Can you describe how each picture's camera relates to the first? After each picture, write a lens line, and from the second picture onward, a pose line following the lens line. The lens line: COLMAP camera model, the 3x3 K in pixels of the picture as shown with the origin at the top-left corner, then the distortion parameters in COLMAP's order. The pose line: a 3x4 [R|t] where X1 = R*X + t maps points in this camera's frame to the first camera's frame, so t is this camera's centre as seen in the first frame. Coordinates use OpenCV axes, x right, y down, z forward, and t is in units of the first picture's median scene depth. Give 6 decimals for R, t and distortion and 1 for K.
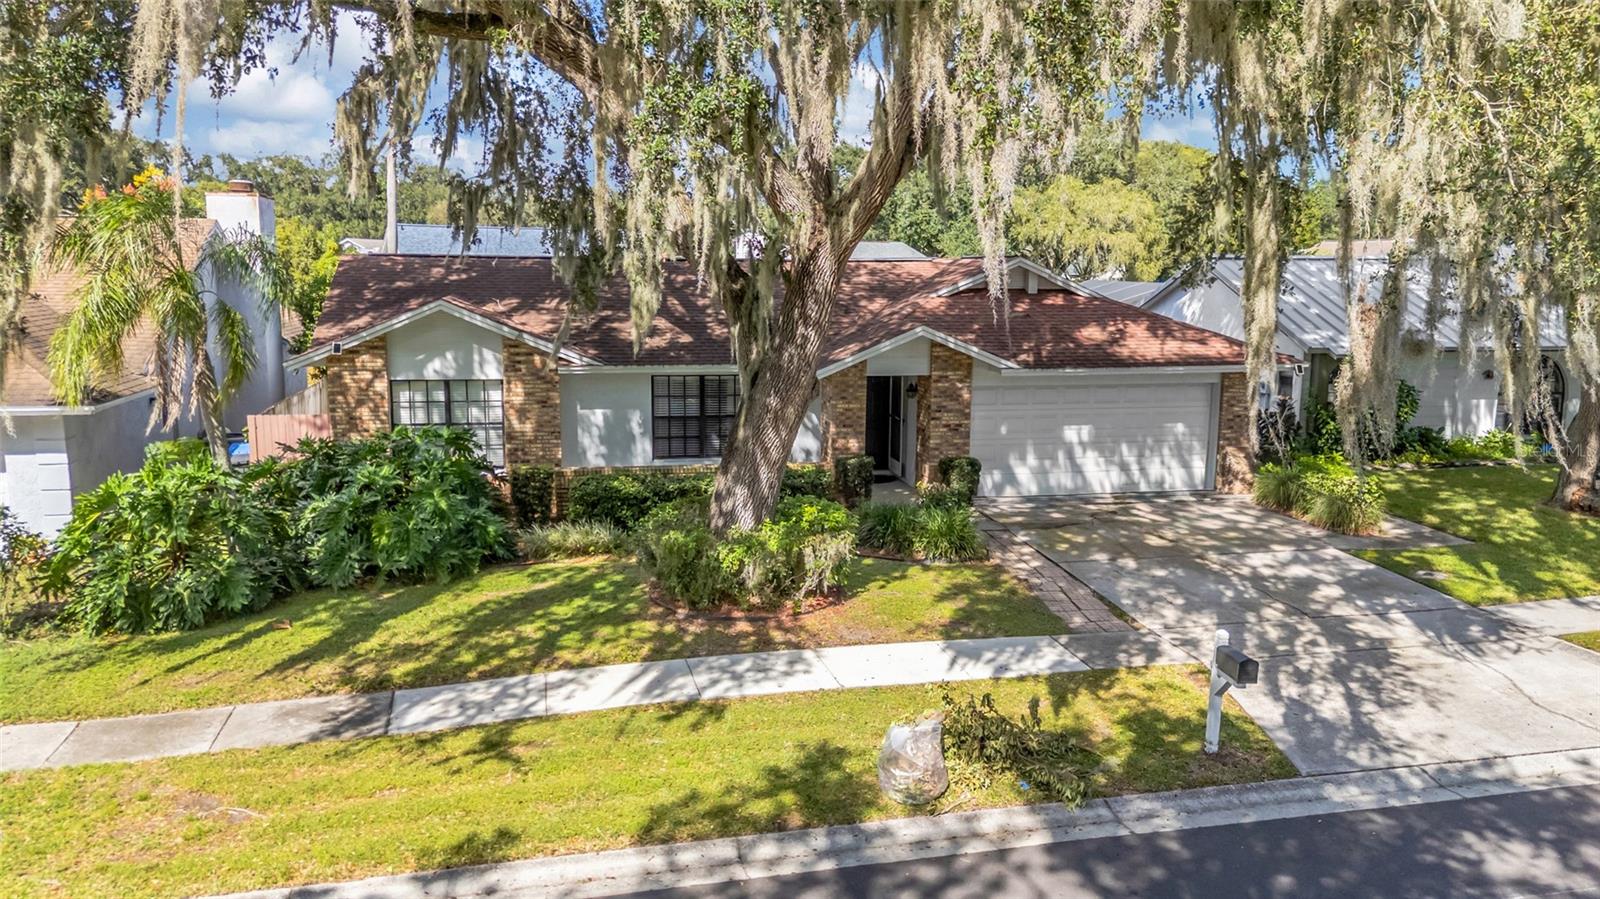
lens RADIAL K [[1277.9, 0, 806.5], [0, 1277.9, 454.1], [0, 0, 1]] dist [0.005471, -0.001582]
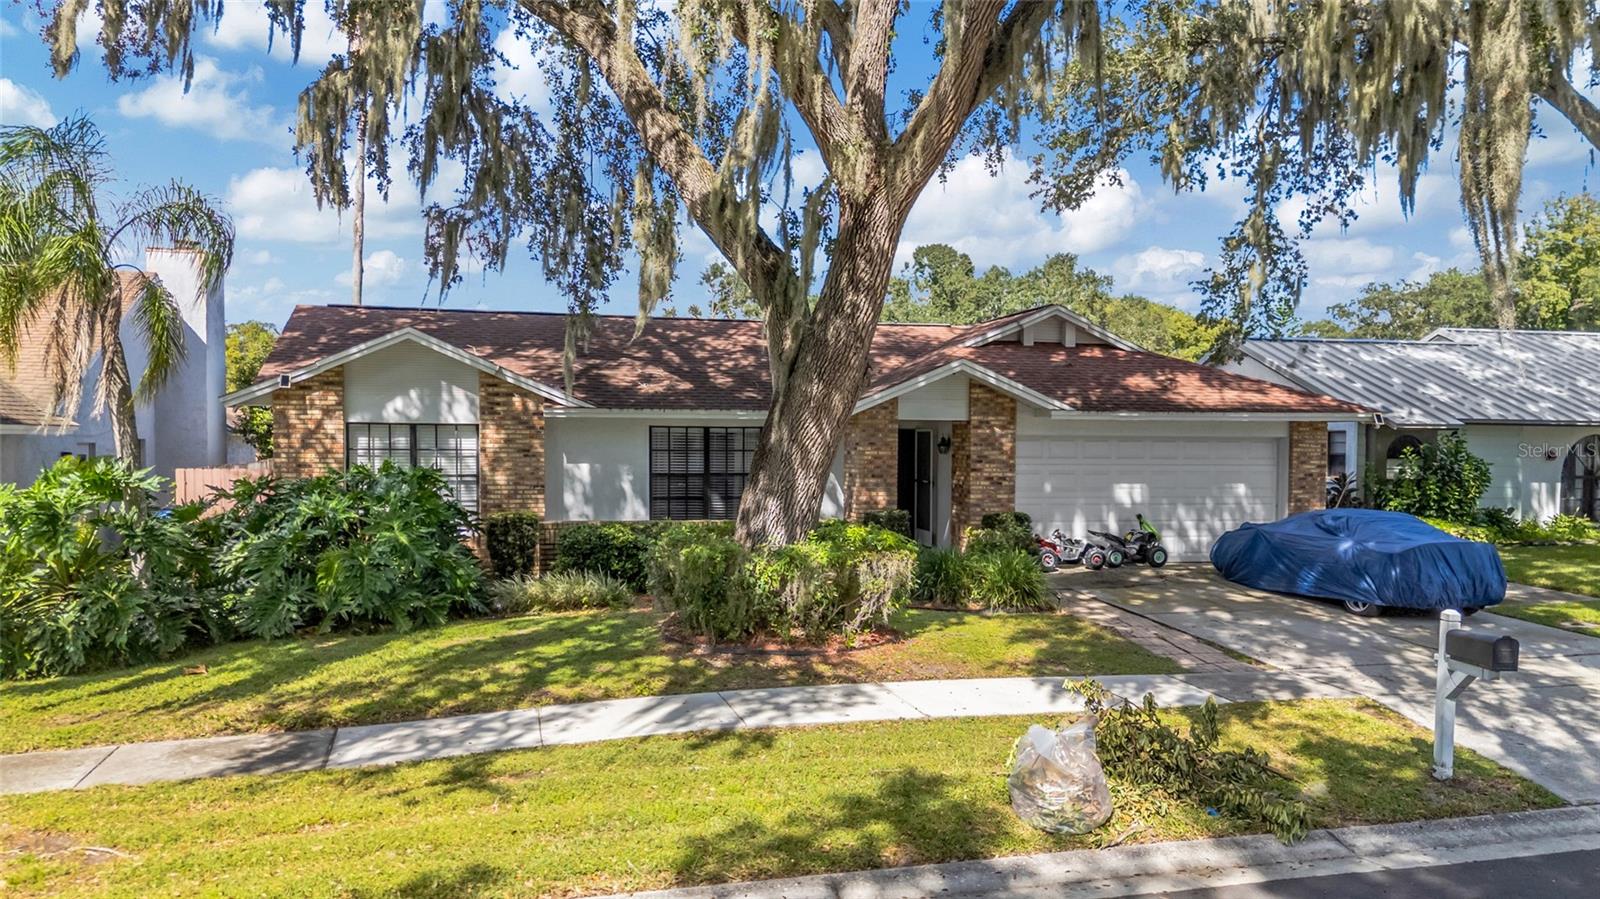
lens RADIAL K [[1277.9, 0, 806.5], [0, 1277.9, 454.1], [0, 0, 1]] dist [0.005471, -0.001582]
pose [[0.999522, 0.002236, 0.030827, -0.058107], [0.001993, 0.990639, -0.136496, 0.116622], [-0.030844, 0.136492, 0.990161, 0.196263]]
